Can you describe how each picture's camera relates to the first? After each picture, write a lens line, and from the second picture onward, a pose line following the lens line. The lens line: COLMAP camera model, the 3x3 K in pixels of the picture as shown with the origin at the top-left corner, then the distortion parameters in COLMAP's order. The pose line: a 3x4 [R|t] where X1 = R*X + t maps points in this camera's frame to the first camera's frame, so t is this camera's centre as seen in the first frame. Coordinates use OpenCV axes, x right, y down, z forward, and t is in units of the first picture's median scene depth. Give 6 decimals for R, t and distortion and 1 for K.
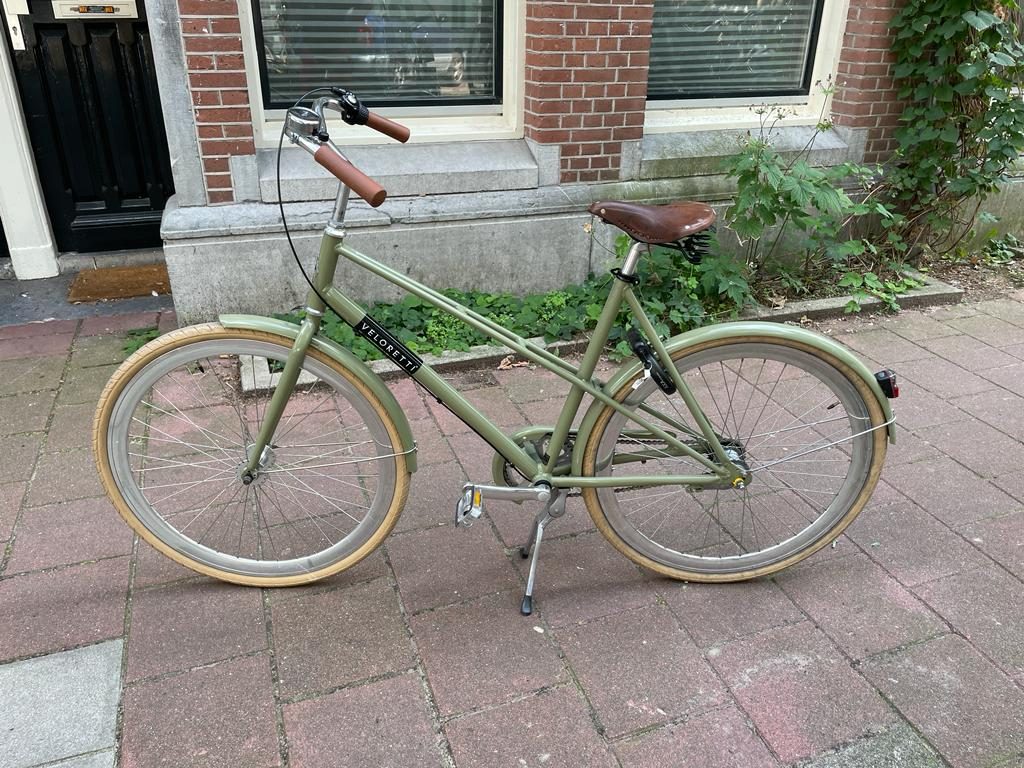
lens RADIAL K [[832.7, 0, 513.5], [0, 832.7, 405.3], [0, 0, 1]] dist [0.091688, -0.157692]
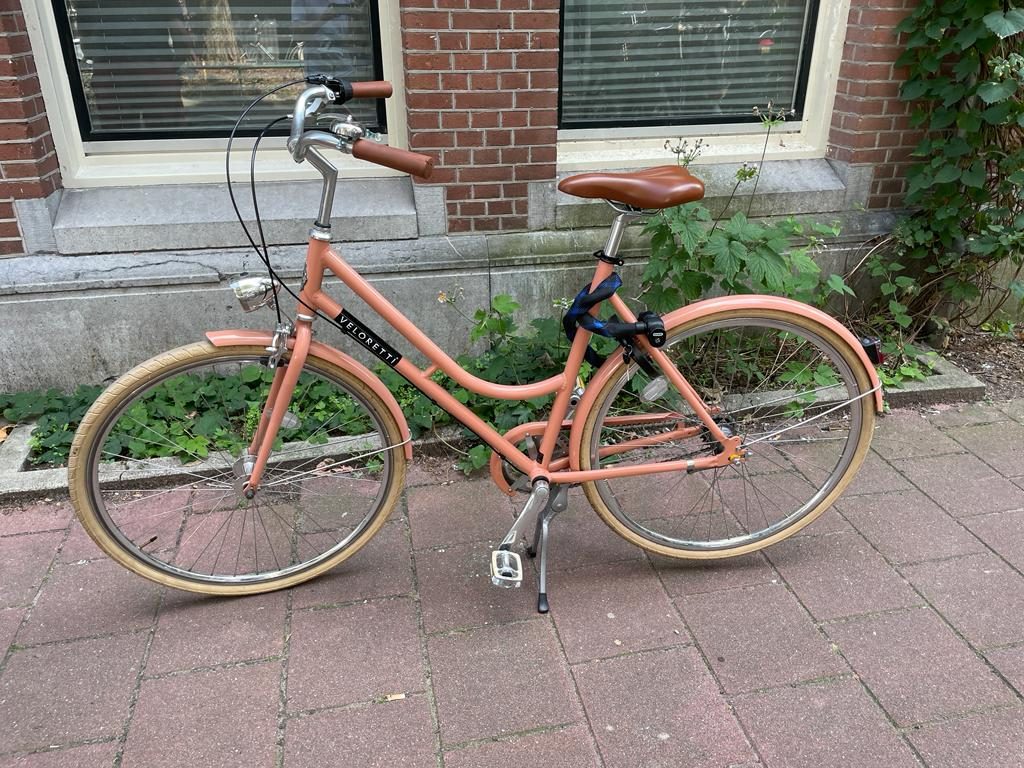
lens RADIAL K [[832.7, 0, 513.5], [0, 832.7, 405.3], [0, 0, 1]] dist [0.091688, -0.157692]
pose [[0.989534, 0.048261, -0.135987, 0.234472], [-0.049126, 0.998788, -0.003011, -0.100197], [0.135677, 0.009660, 0.990706, 0.215047]]
